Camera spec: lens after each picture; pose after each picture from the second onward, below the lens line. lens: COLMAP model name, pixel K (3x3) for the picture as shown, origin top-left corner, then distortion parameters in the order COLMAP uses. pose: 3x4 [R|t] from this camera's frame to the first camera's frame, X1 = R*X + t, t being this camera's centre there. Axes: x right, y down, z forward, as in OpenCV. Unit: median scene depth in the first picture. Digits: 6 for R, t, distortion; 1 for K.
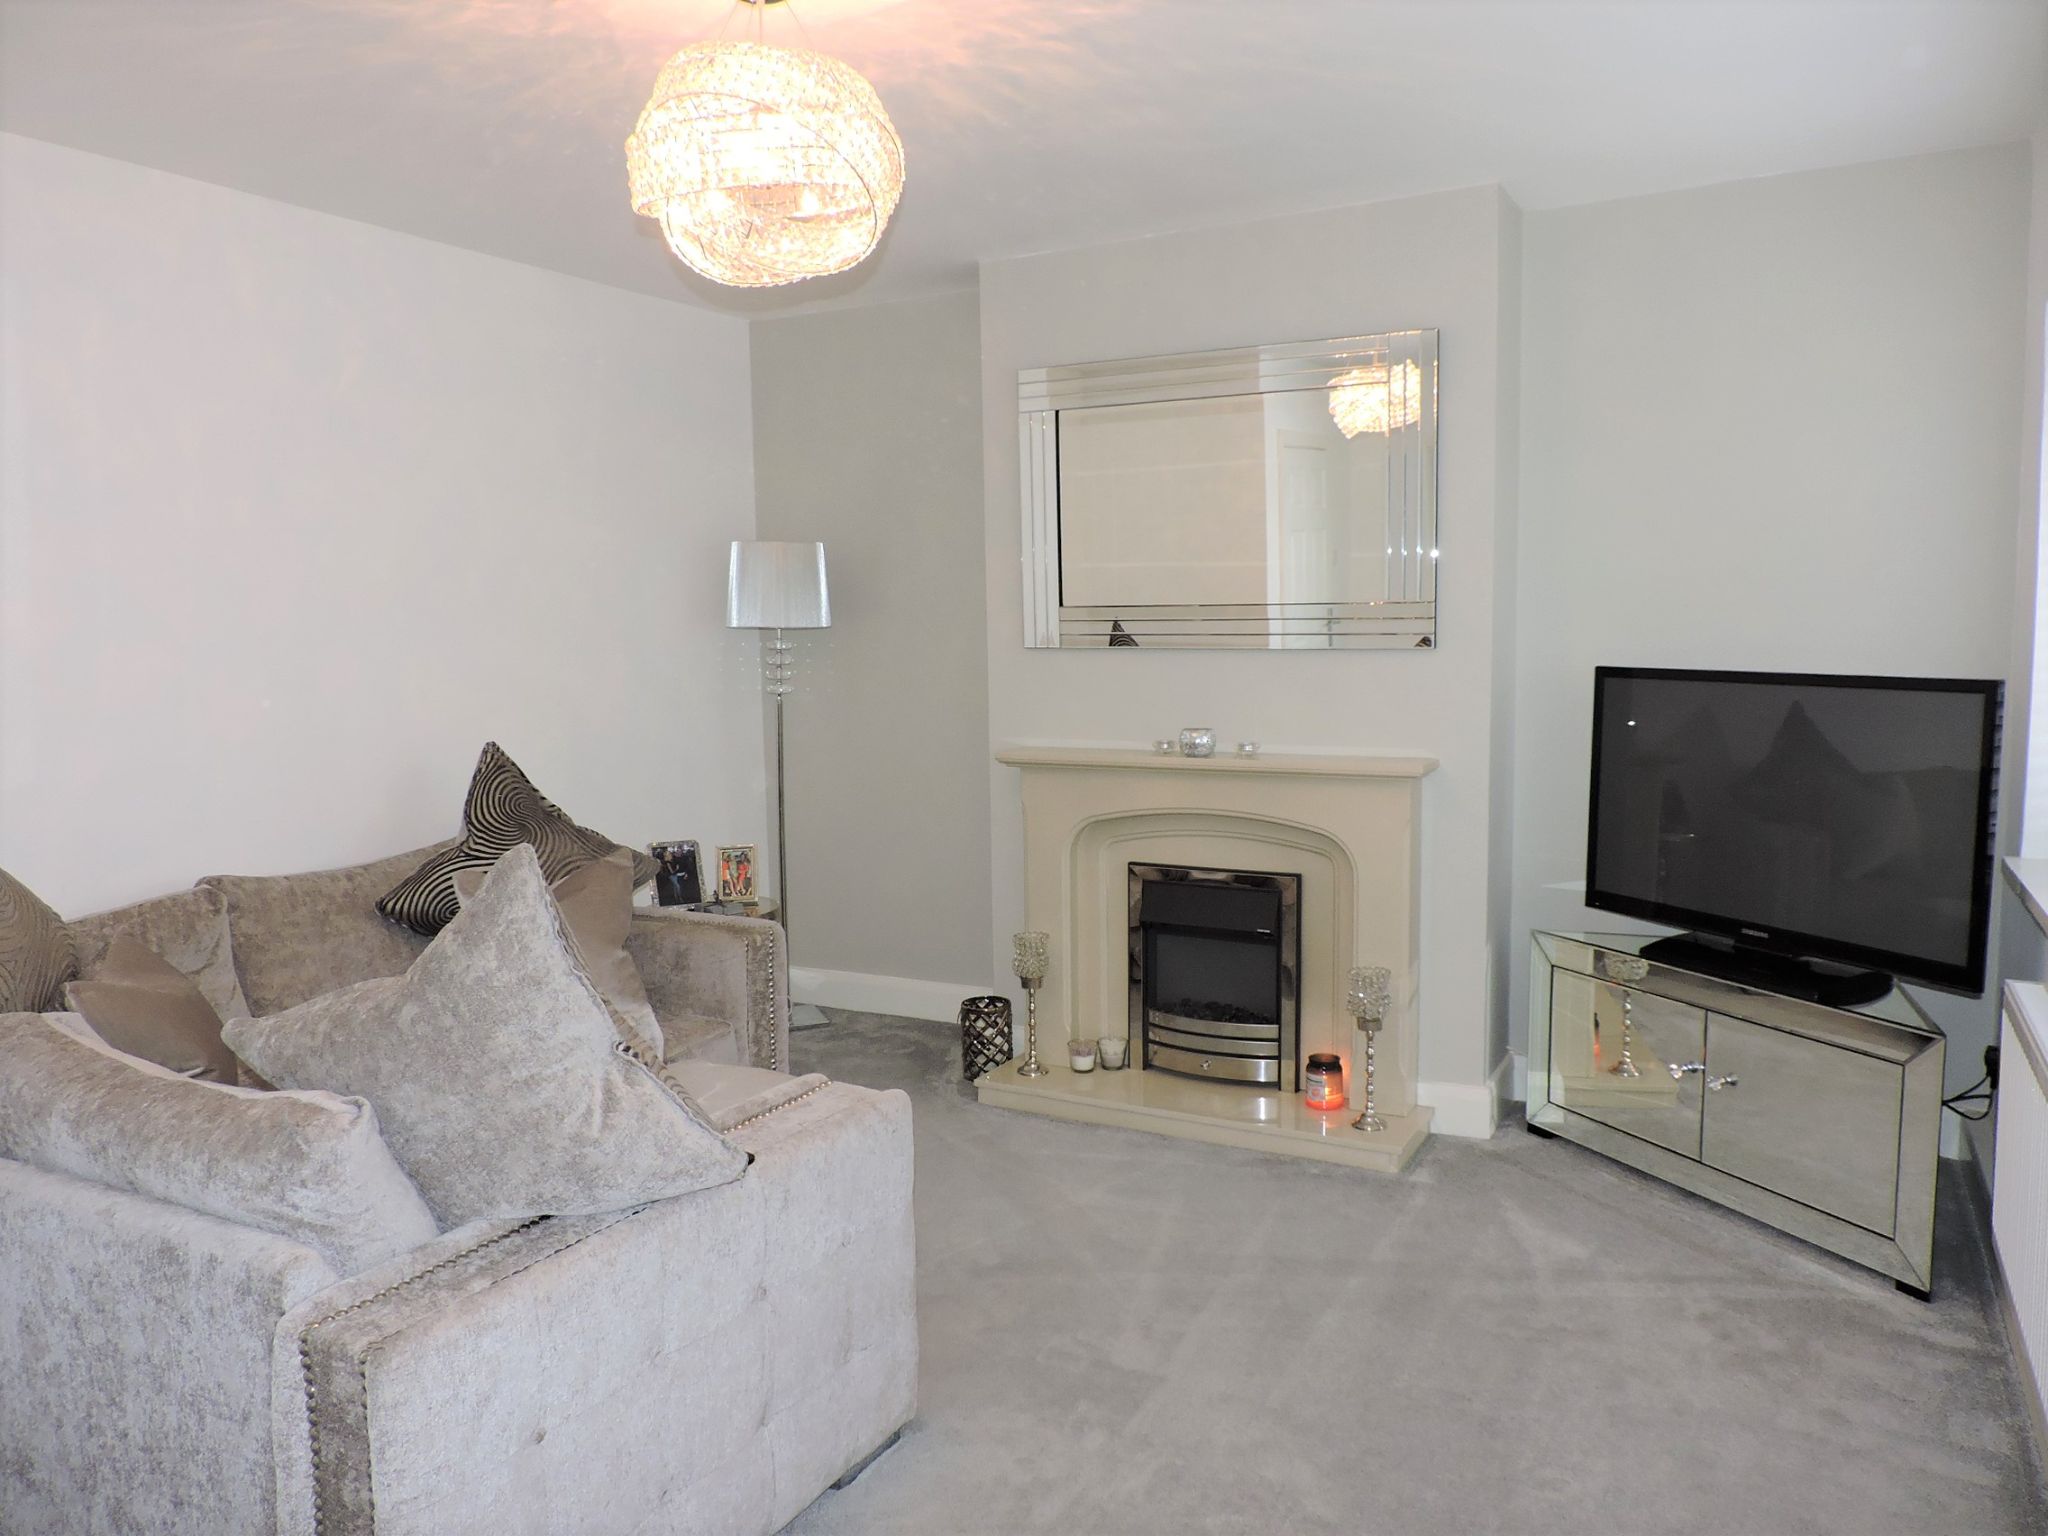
lens RADIAL K [[1496.1, 0, 1025.0], [0, 1496.1, 773.6], [0, 0, 1]] dist [-0.018823, 0.008880]
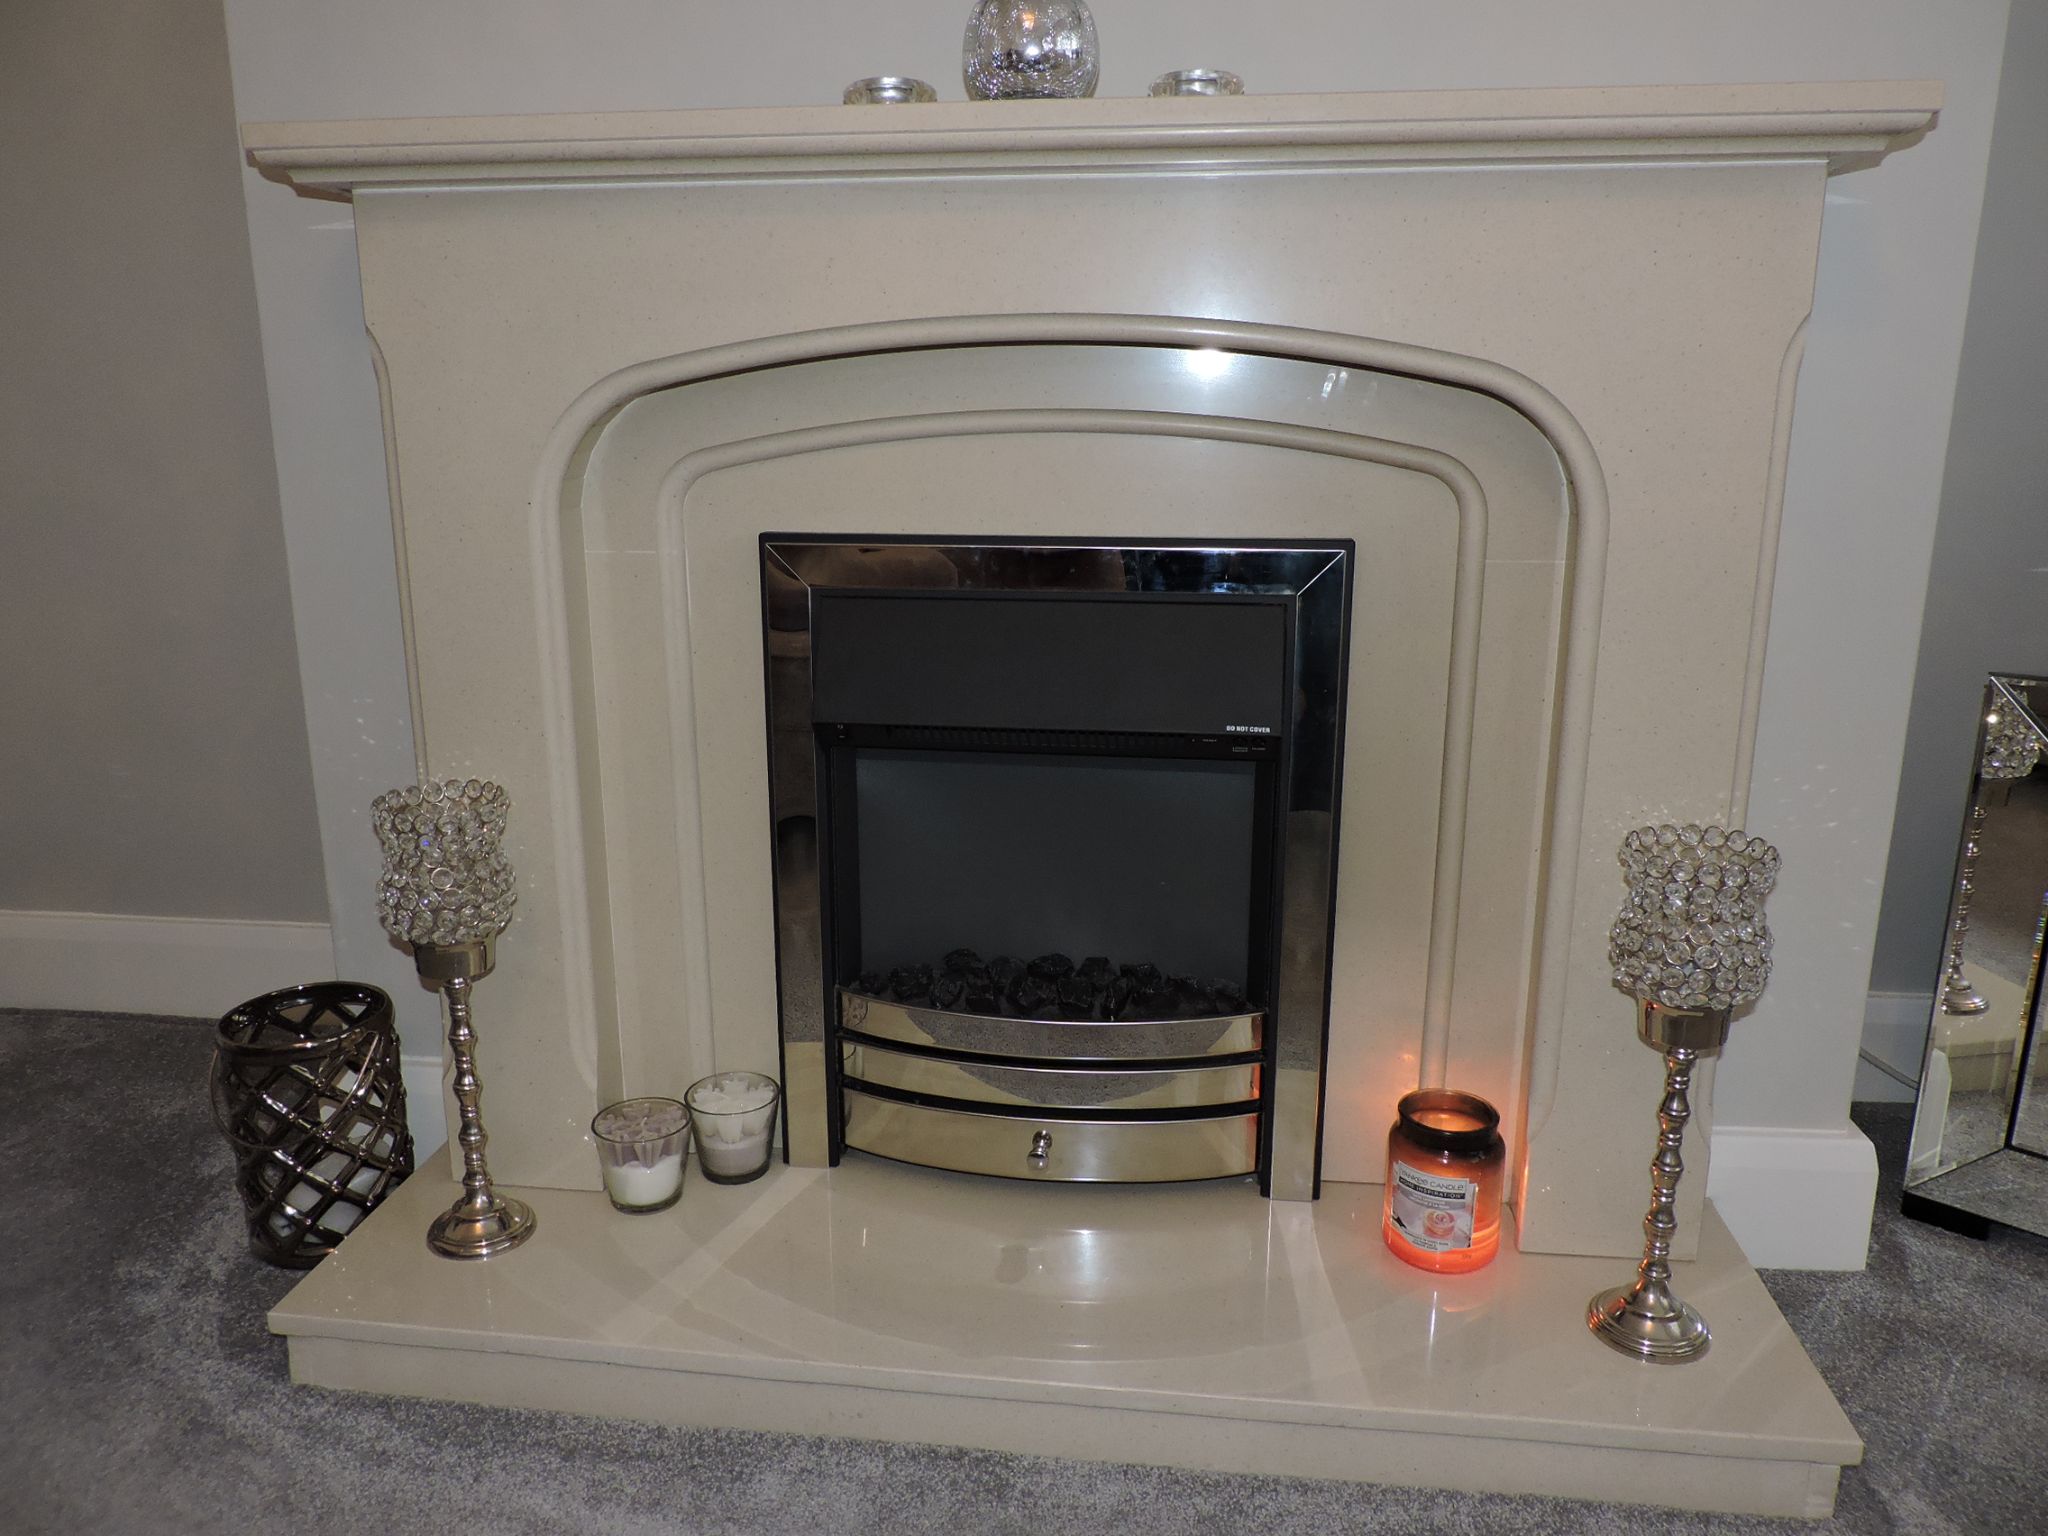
lens RADIAL K [[1496.1, 0, 1018.5], [0, 1496.1, 774.1], [0, 0, 1]] dist [-0.018823, 0.008880]
pose [[0.937630, -0.079647, 0.338387, 0.012585], [0.023774, 0.985813, 0.166157, 0.058308], [-0.346821, -0.147749, 0.926221, 0.690280]]
